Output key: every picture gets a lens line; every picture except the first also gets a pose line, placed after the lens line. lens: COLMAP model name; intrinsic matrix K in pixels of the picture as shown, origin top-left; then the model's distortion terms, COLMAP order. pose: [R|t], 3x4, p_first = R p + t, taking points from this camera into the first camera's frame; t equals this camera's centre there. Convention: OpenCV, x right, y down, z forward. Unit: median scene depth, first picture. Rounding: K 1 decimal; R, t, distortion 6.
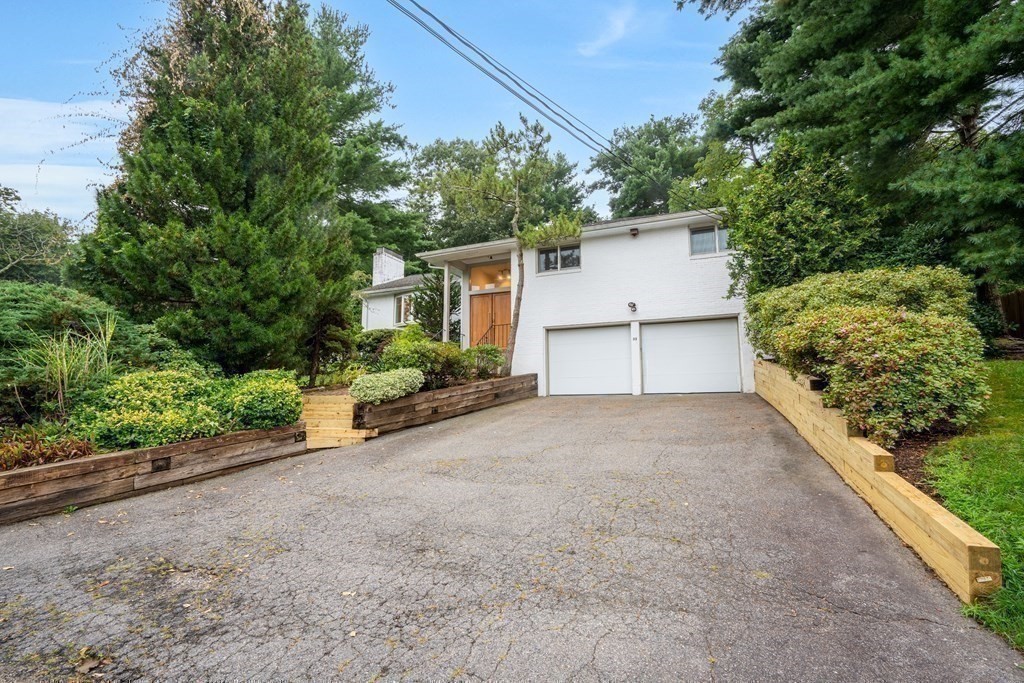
lens RADIAL K [[485.0, 0, 512.0], [0, 485.0, 341.5], [0, 0, 1]] dist [-0.057369, 0.000174]
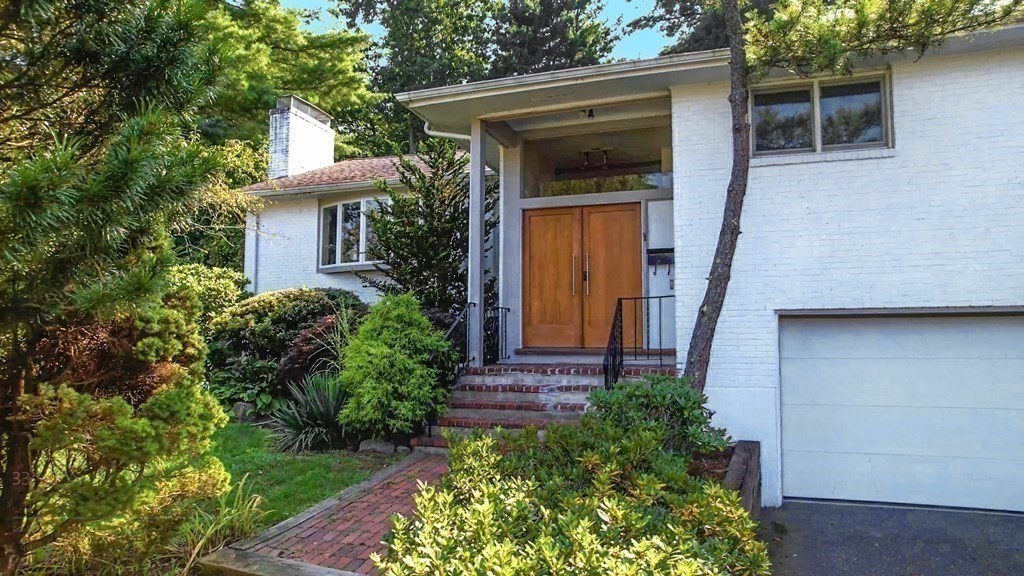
lens RADIAL K [[617.2, 0, 508.3], [0, 617.2, 292.1], [0, 0, 1]] dist [-0.068893, -0.000118]
pose [[0.994664, 0.008656, 0.102804, -0.252792], [-0.015151, 0.997925, 0.062573, -0.098281], [-0.102049, -0.063797, 0.992732, 0.827332]]
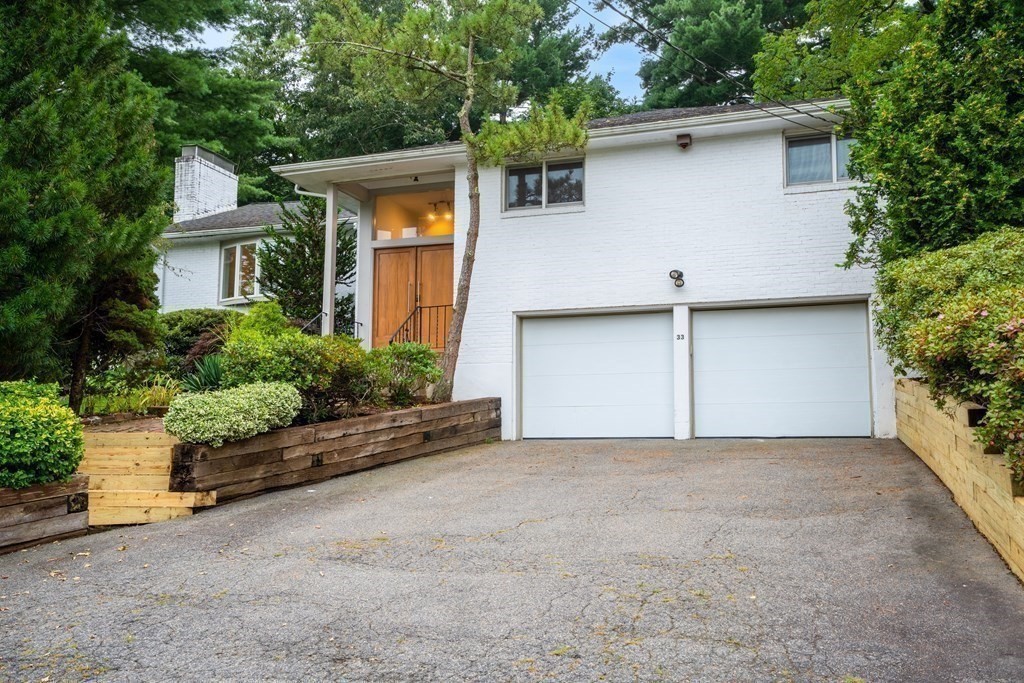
lens RADIAL K [[983.9, 0, 512.0], [0, 983.9, 341.5], [0, 0, 1]] dist [0.057279, -0.004848]
pose [[0.996981, 0.017729, 0.075599, -0.027169], [-0.017866, 0.999840, 0.001130, 0.002842], [-0.075567, -0.002477, 0.997138, -0.131953]]
